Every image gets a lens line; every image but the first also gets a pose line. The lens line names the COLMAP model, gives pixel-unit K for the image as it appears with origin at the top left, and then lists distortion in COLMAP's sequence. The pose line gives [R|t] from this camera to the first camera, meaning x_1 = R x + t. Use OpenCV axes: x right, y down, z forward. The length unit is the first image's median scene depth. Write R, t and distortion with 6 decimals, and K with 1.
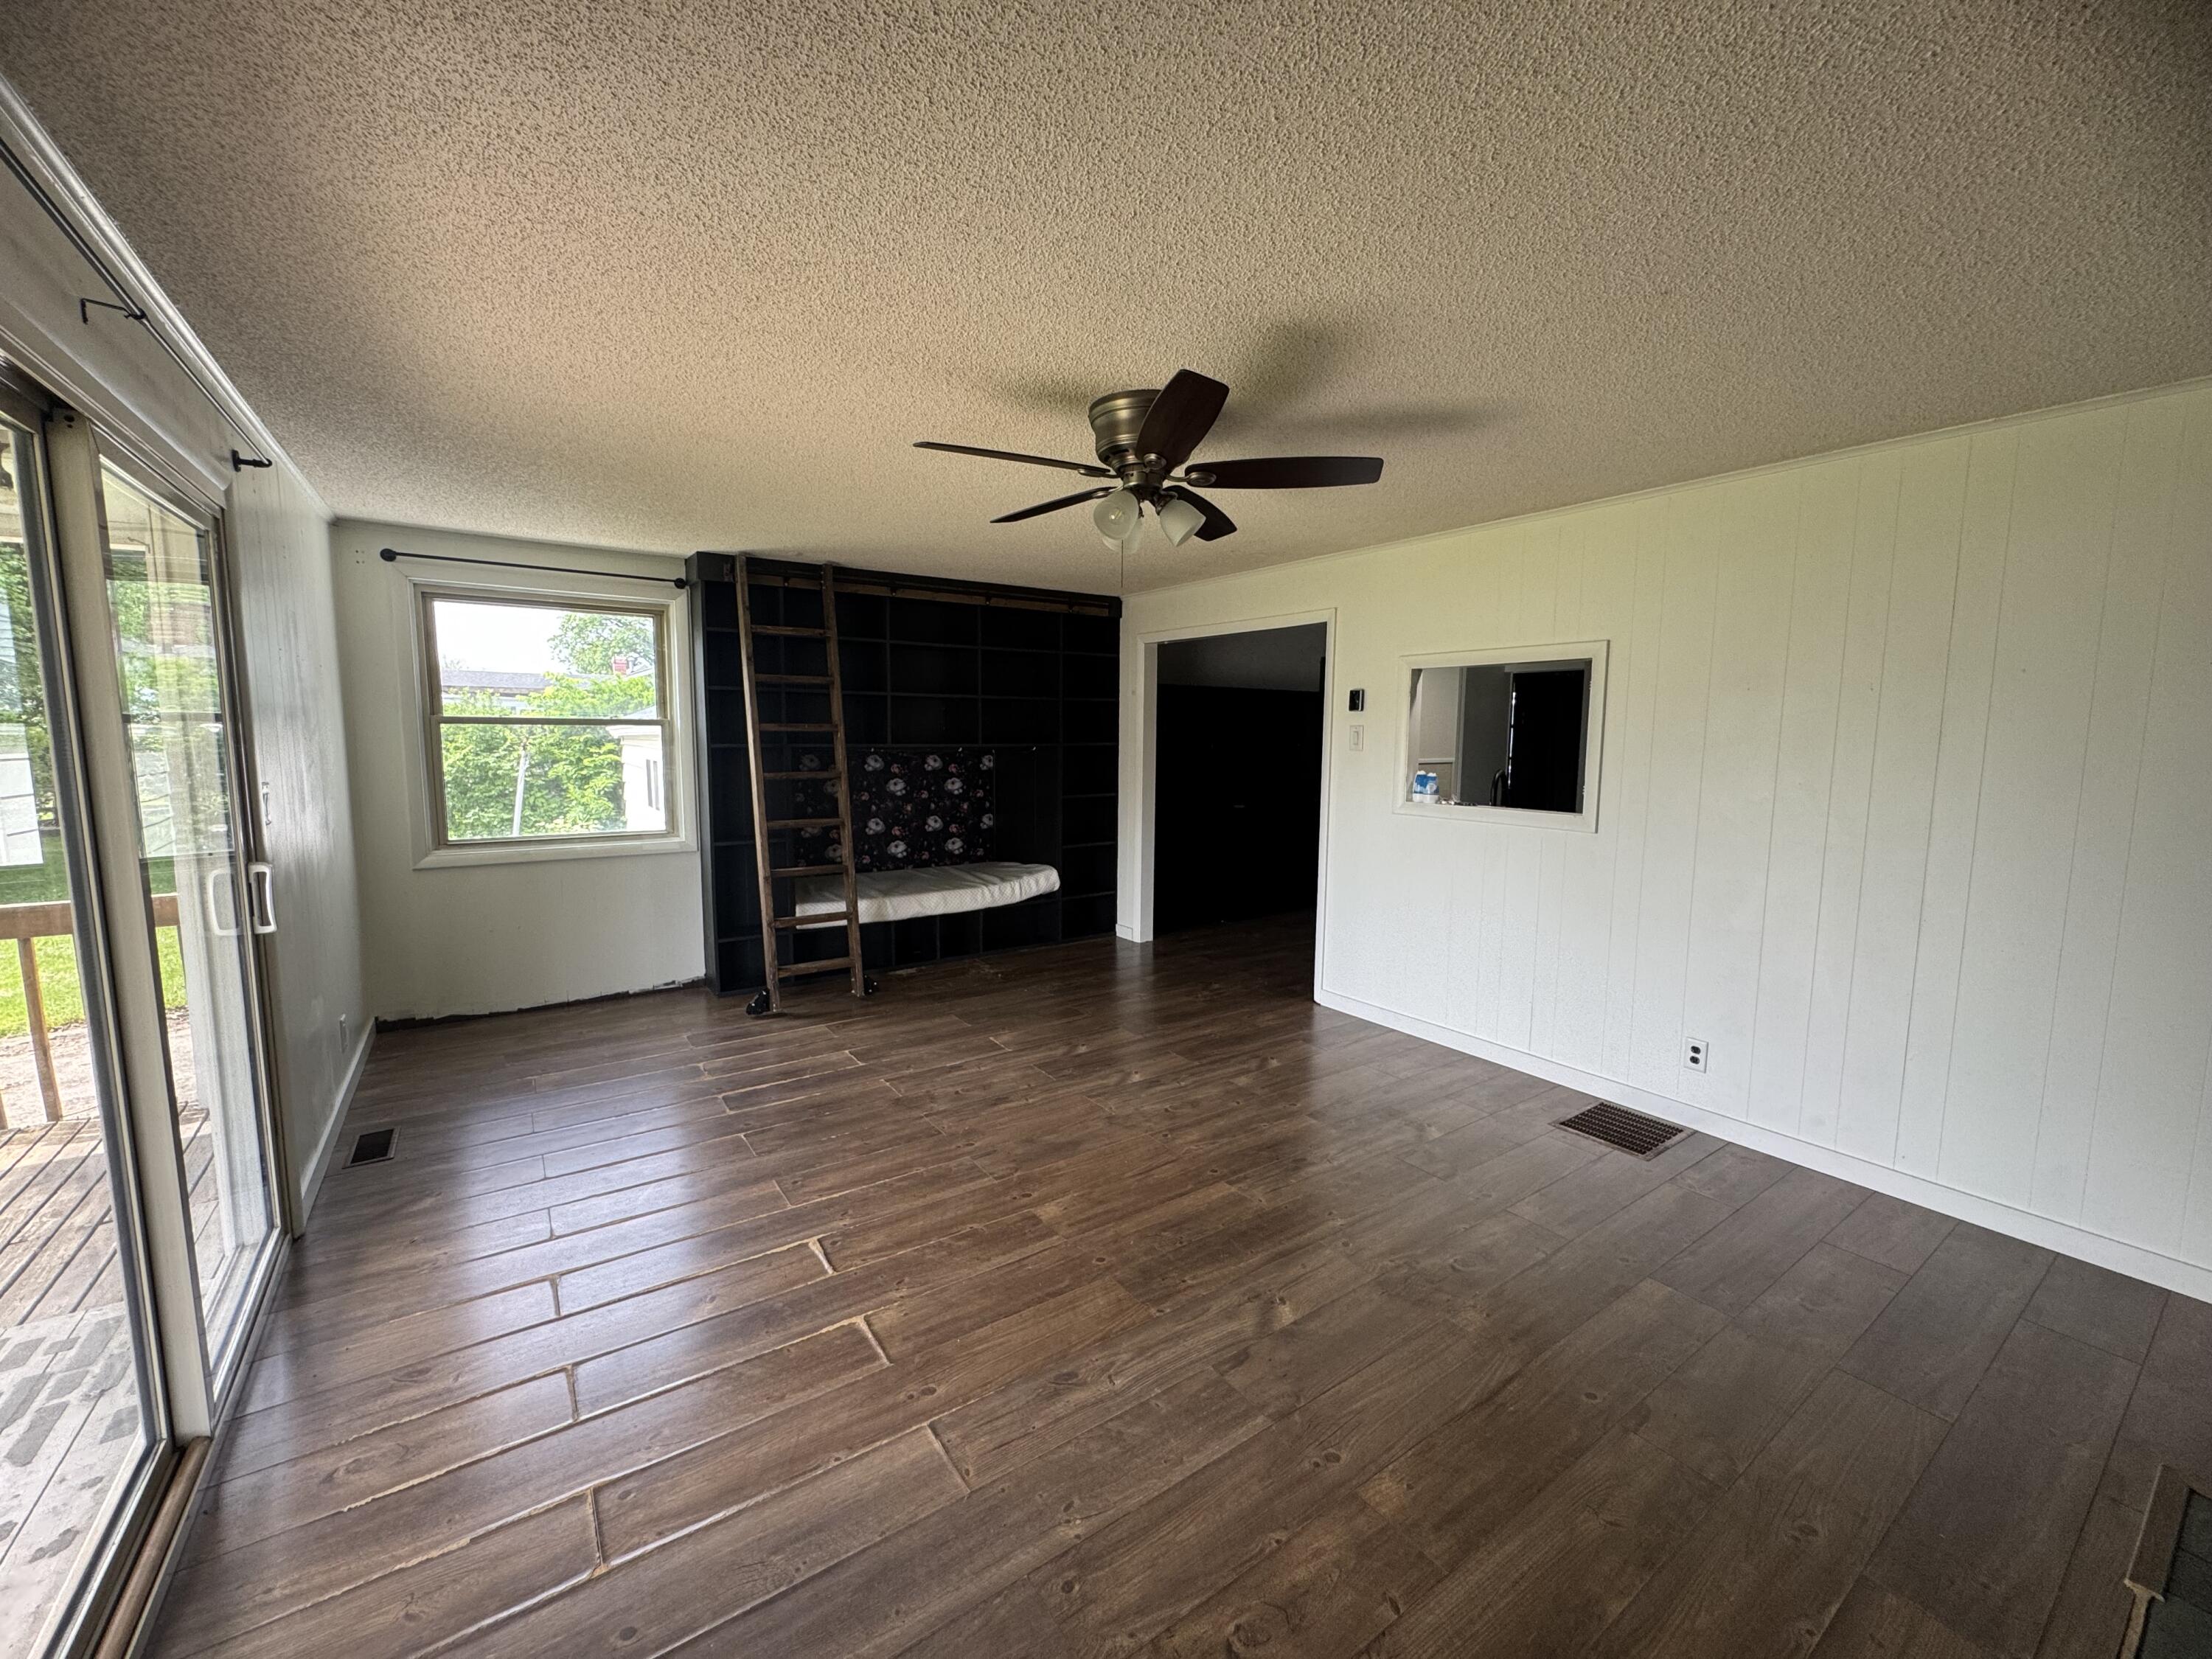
lens RADIAL K [[881.0, 0, 1106.0], [0, 881.0, 829.5], [0, 0, 1]] dist [-0.003134, 0.000257]
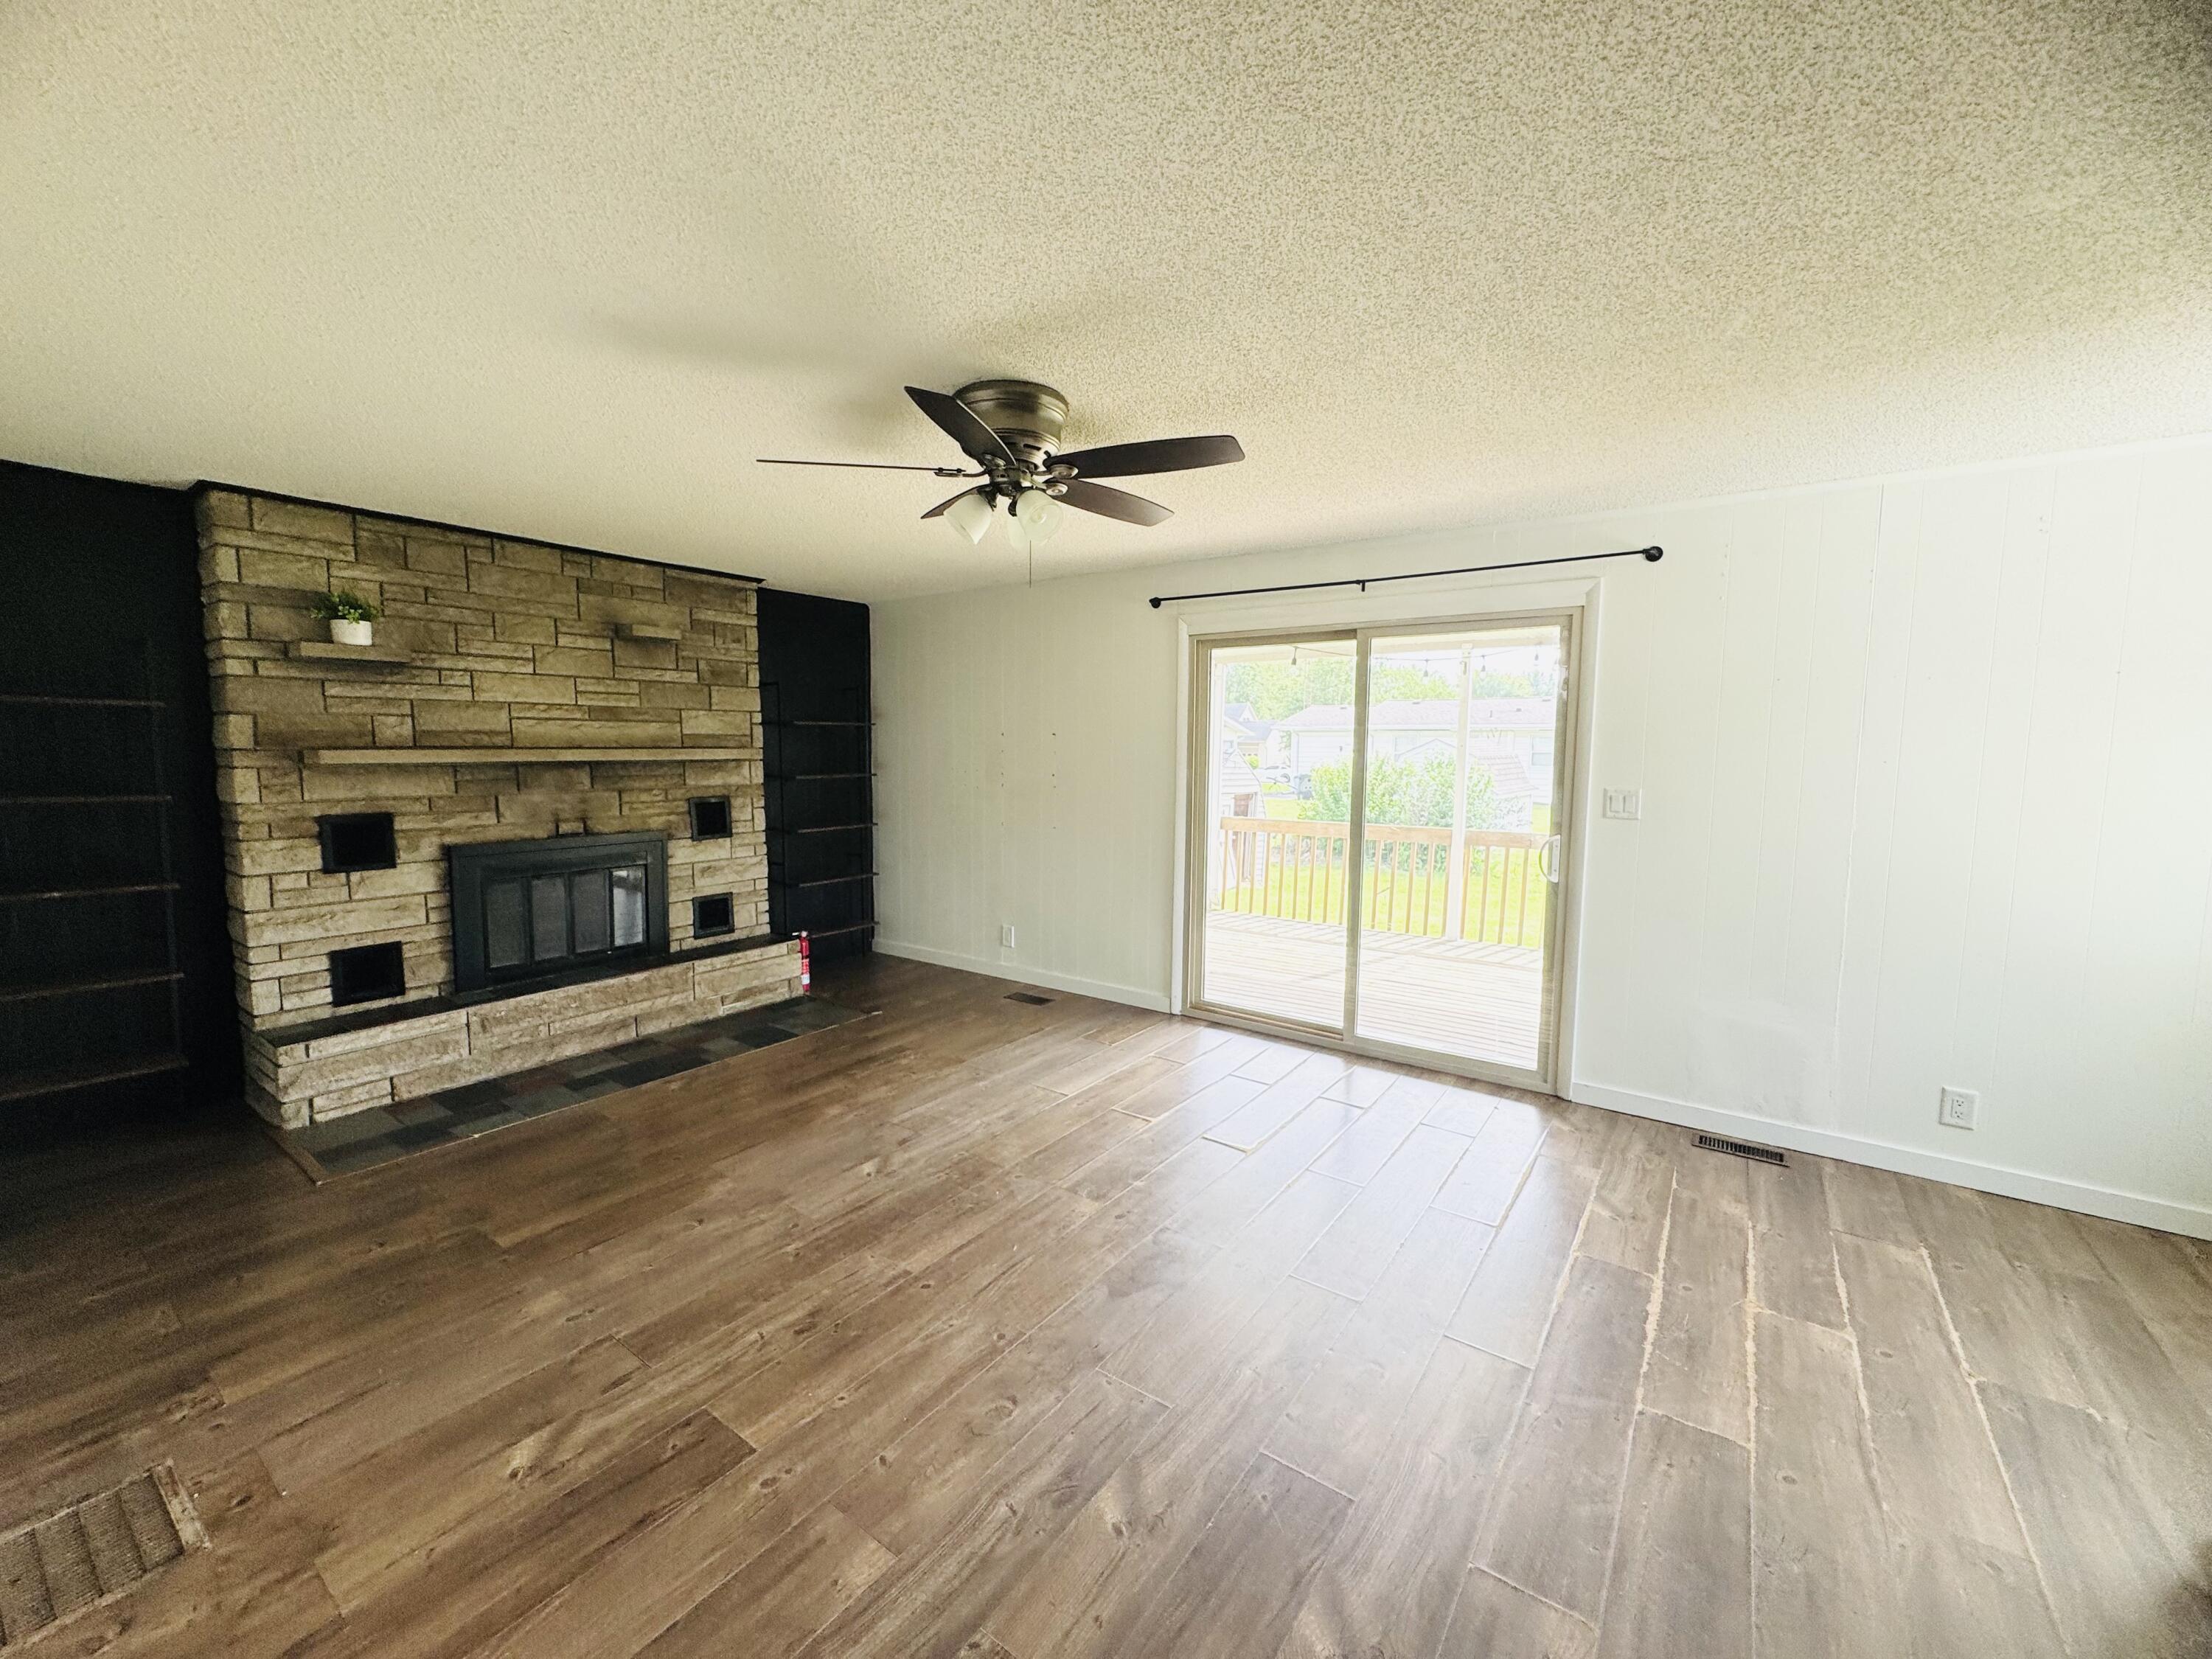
lens RADIAL K [[881.0, 0, 1106.0], [0, 881.0, 829.5], [0, 0, 1]] dist [-0.003134, 0.000257]
pose [[-0.942857, 0.013030, -0.332942, 0.235498], [-0.055592, 0.979077, 0.195748, -0.186971], [0.328526, 0.203071, -0.922406, 1.751331]]
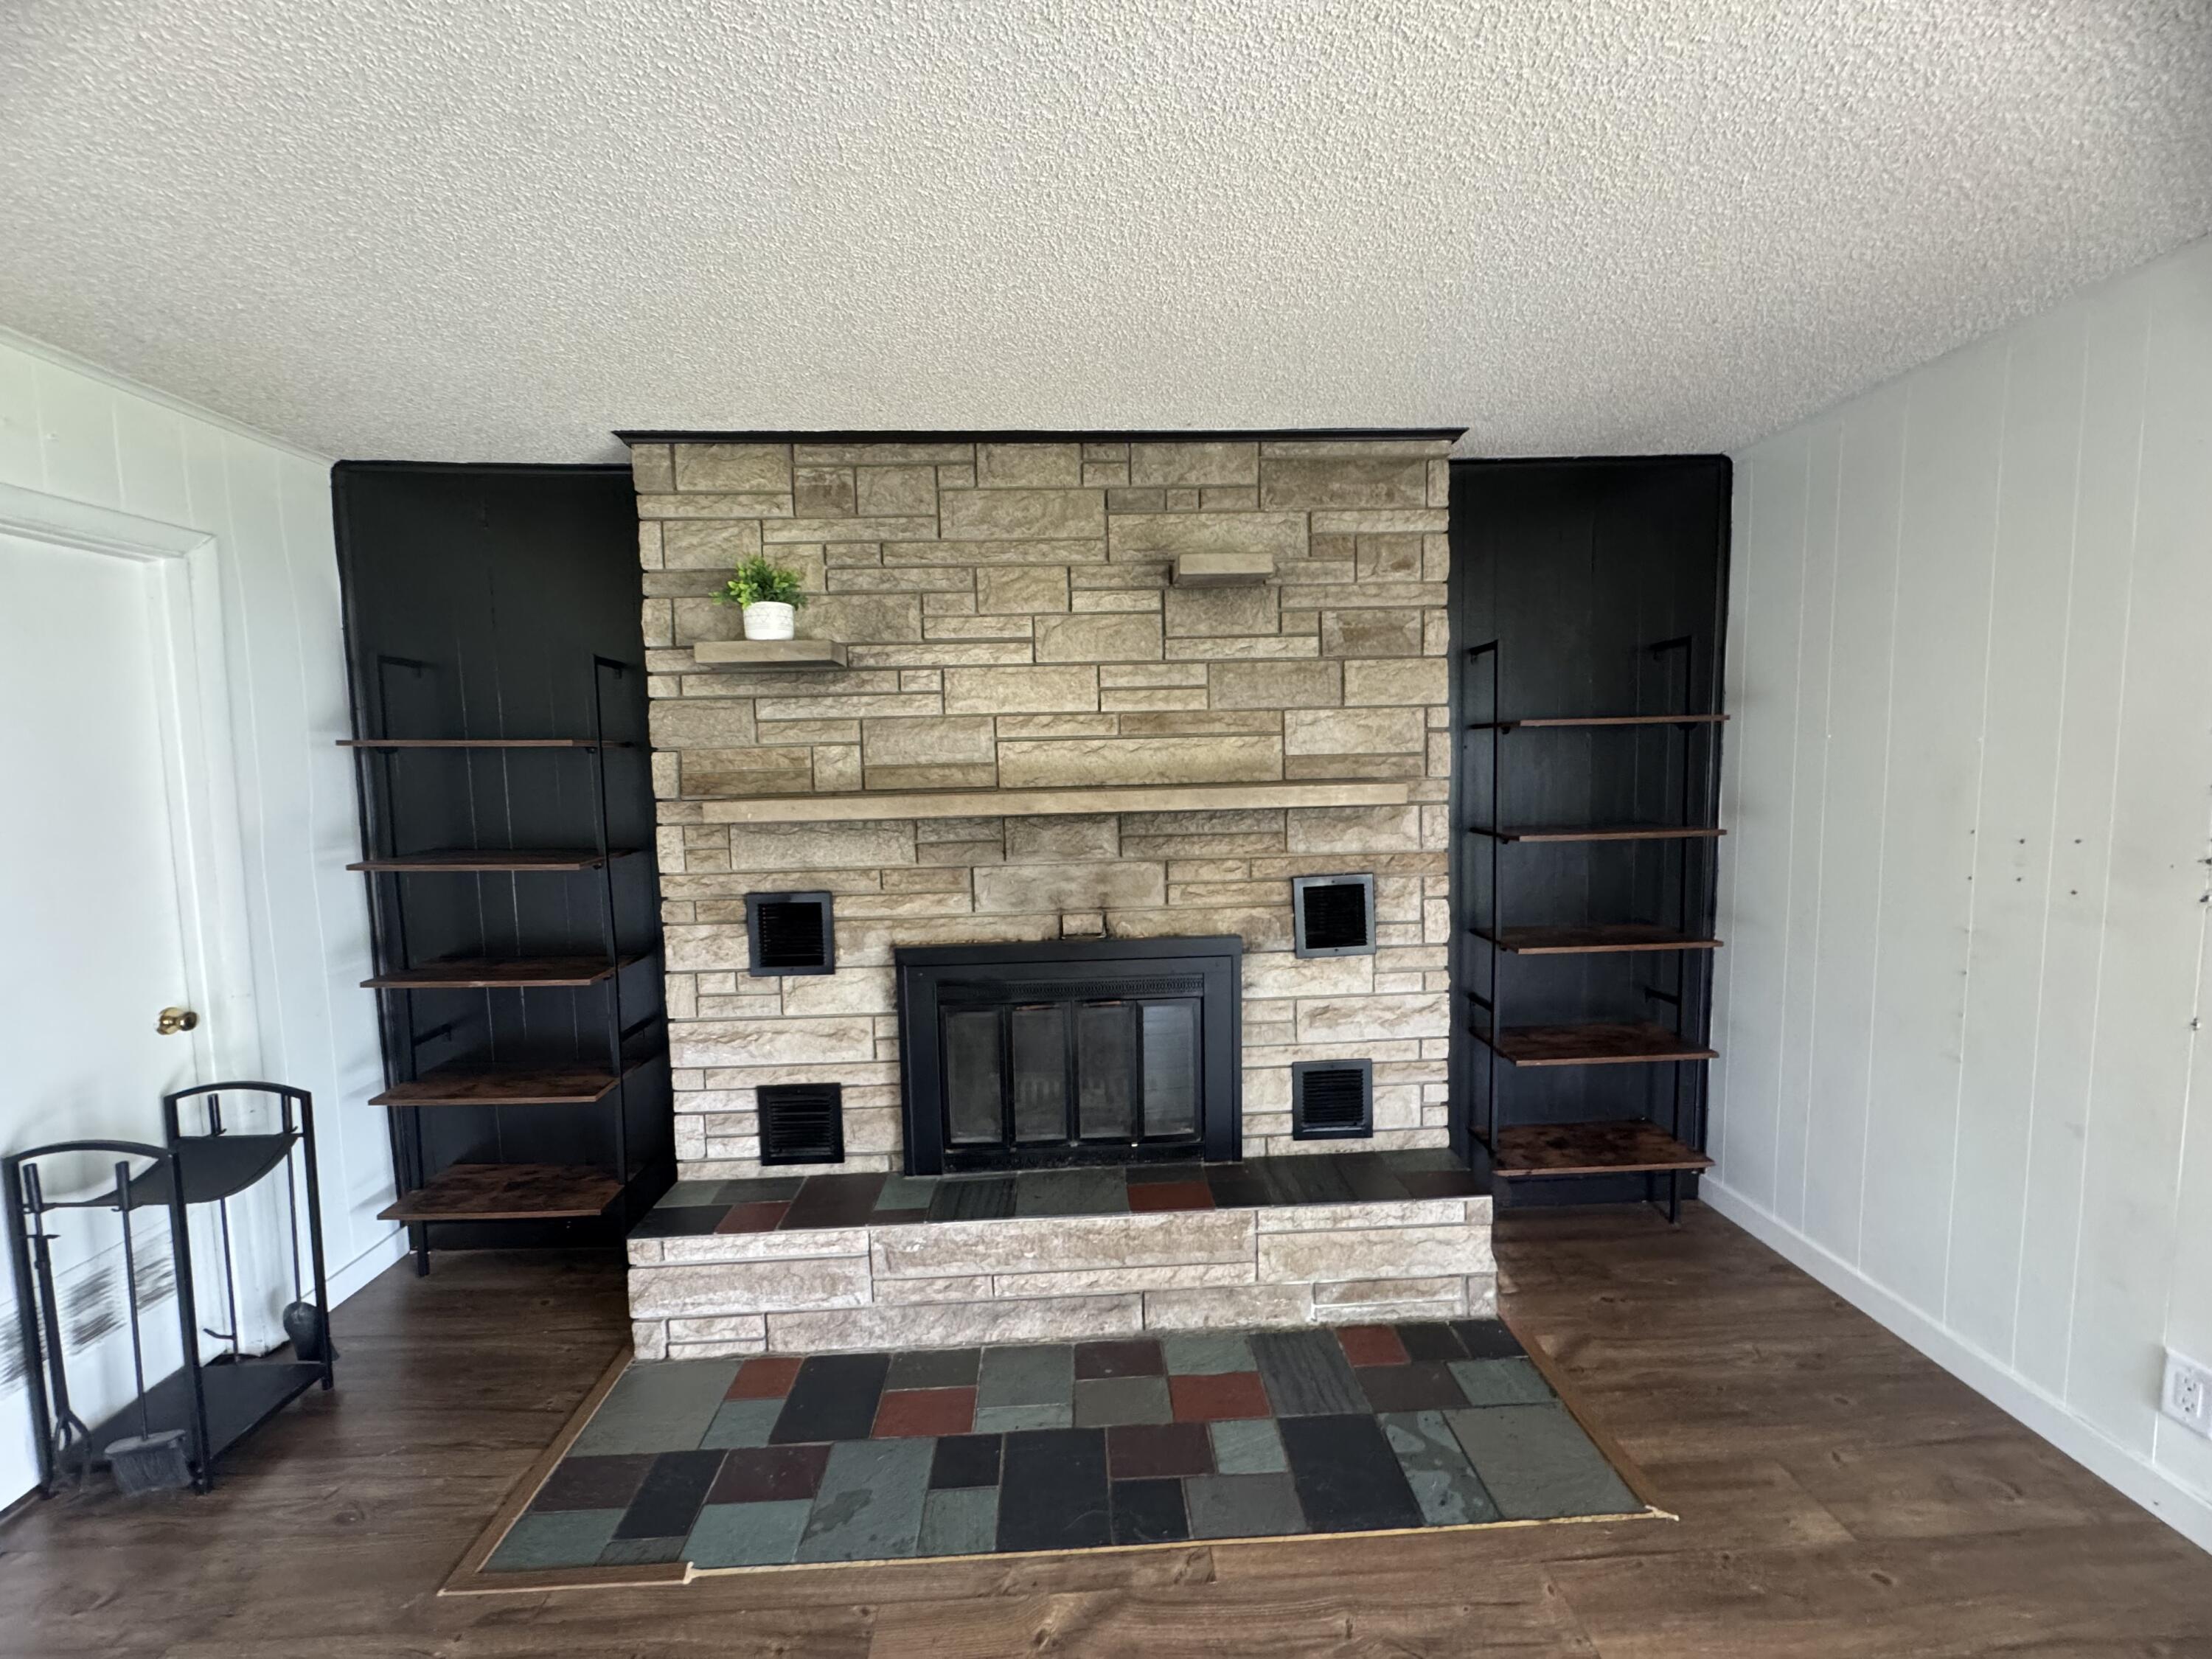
lens RADIAL K [[881.0, 0, 1106.0], [0, 881.0, 829.5], [0, 0, 1]] dist [-0.003134, 0.000257]
pose [[-0.844264, -0.036930, 0.534654, 0.110972], [0.072418, 0.980612, 0.182087, -0.094409], [-0.531012, 0.192448, -0.825221, 0.751718]]
